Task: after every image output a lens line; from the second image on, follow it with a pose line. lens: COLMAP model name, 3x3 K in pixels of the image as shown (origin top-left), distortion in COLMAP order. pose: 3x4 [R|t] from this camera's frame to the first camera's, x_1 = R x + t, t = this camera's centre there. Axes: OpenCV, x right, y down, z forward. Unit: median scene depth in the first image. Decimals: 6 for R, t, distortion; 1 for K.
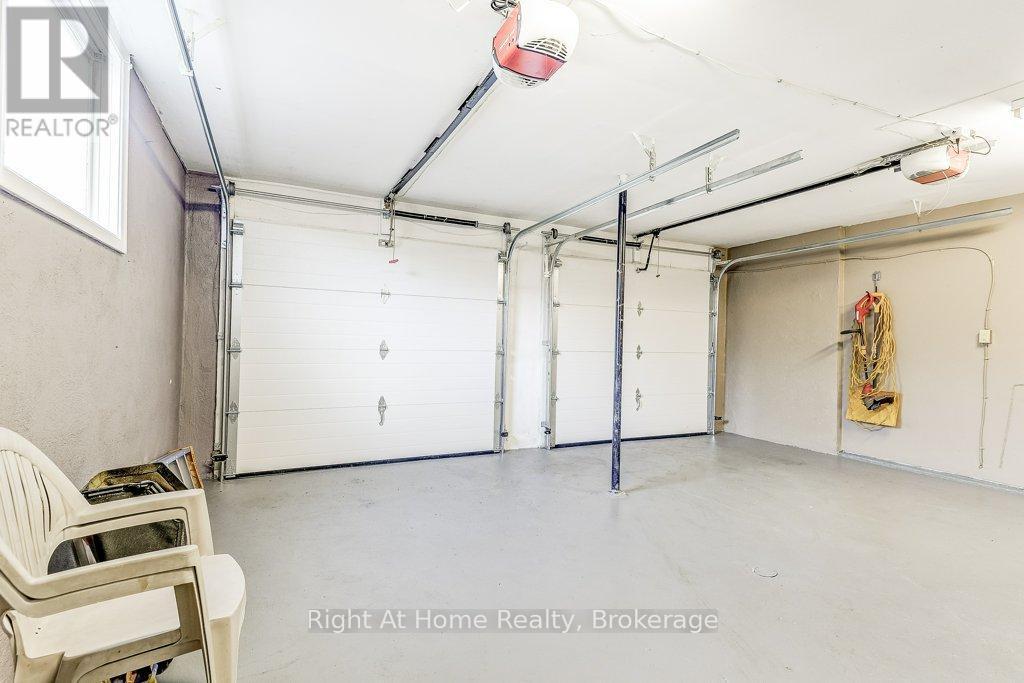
lens RADIAL K [[451.5, 0, 512.0], [0, 451.5, 341.5], [0, 0, 1]] dist [0.039182, -0.022760]
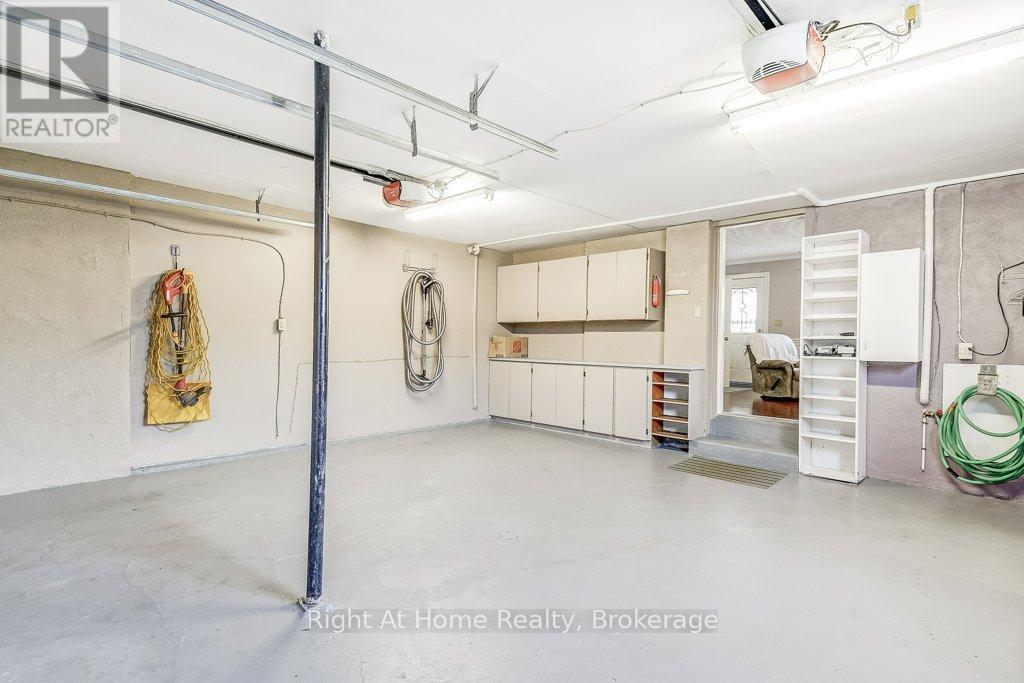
lens RADIAL K [[511.2, 0, 512.0], [0, 511.2, 341.5], [0, 0, 1]] dist [0.049266, -0.000021]
pose [[-0.331357, -0.029915, 0.943031, -0.338916], [-0.020120, 0.999494, 0.024637, -0.008688], [-0.943291, -0.010810, -0.331791, 0.735461]]
